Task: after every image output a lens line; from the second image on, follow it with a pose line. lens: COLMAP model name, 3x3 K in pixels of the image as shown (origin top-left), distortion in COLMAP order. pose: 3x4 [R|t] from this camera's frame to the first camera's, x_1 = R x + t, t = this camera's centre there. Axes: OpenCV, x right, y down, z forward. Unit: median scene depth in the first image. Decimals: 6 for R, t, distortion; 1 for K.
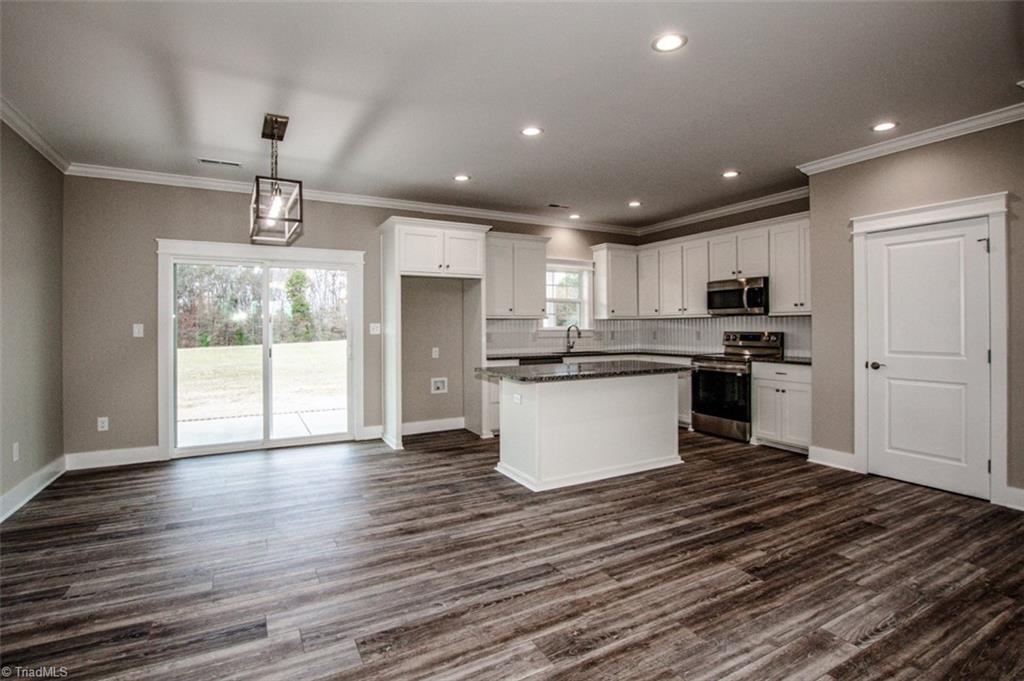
lens RADIAL K [[498.4, 0, 537.2], [0, 498.4, 321.6], [0, 0, 1]] dist [-0.023404, 0.000039]
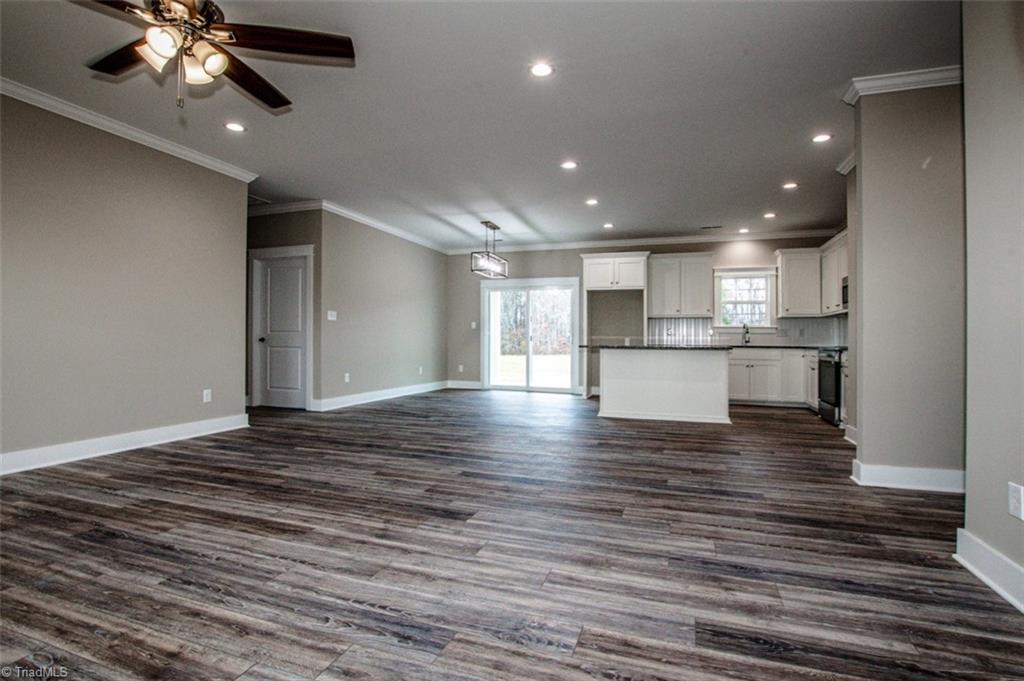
lens RADIAL K [[498.4, 0, 537.2], [0, 498.4, 321.6], [0, 0, 1]] dist [-0.023404, 0.000039]
pose [[0.684947, -0.018255, -0.728364, 0.772776], [-0.004797, 0.999551, -0.029563, 0.054834], [0.728577, 0.023743, 0.684552, -0.211790]]
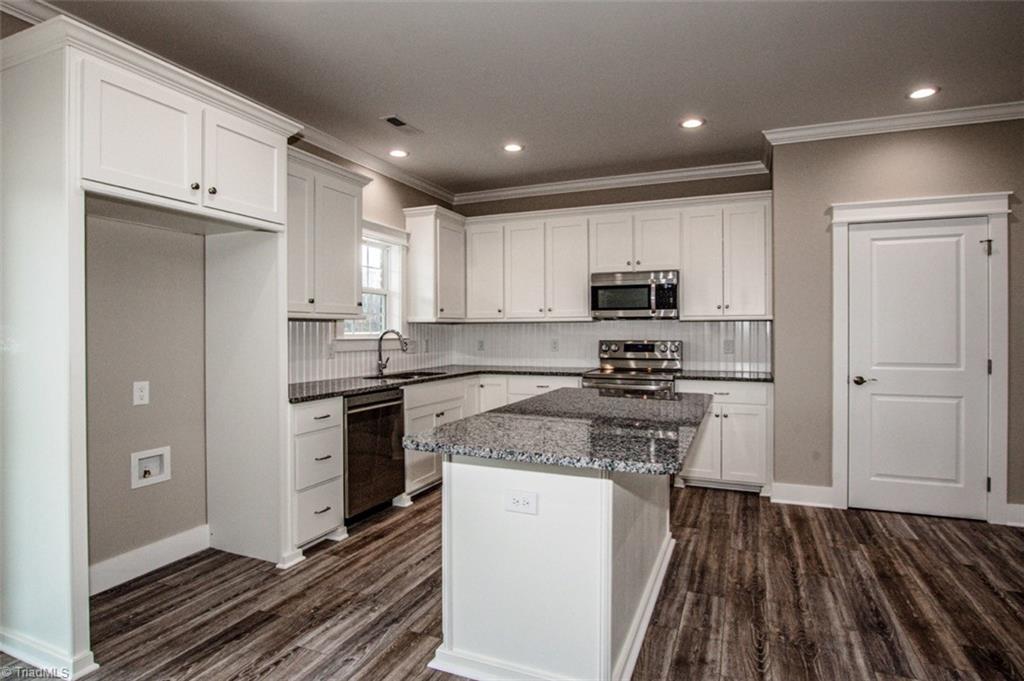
lens RADIAL K [[531.4, 0, 541.1], [0, 531.4, 330.1], [0, 0, 1]] dist [-0.023963, 0.001162]
pose [[0.790519, 0.005370, 0.612414, -0.239211], [-0.008576, 0.999961, 0.002301, 0.004301], [-0.612377, -0.007071, 0.790534, 0.488062]]
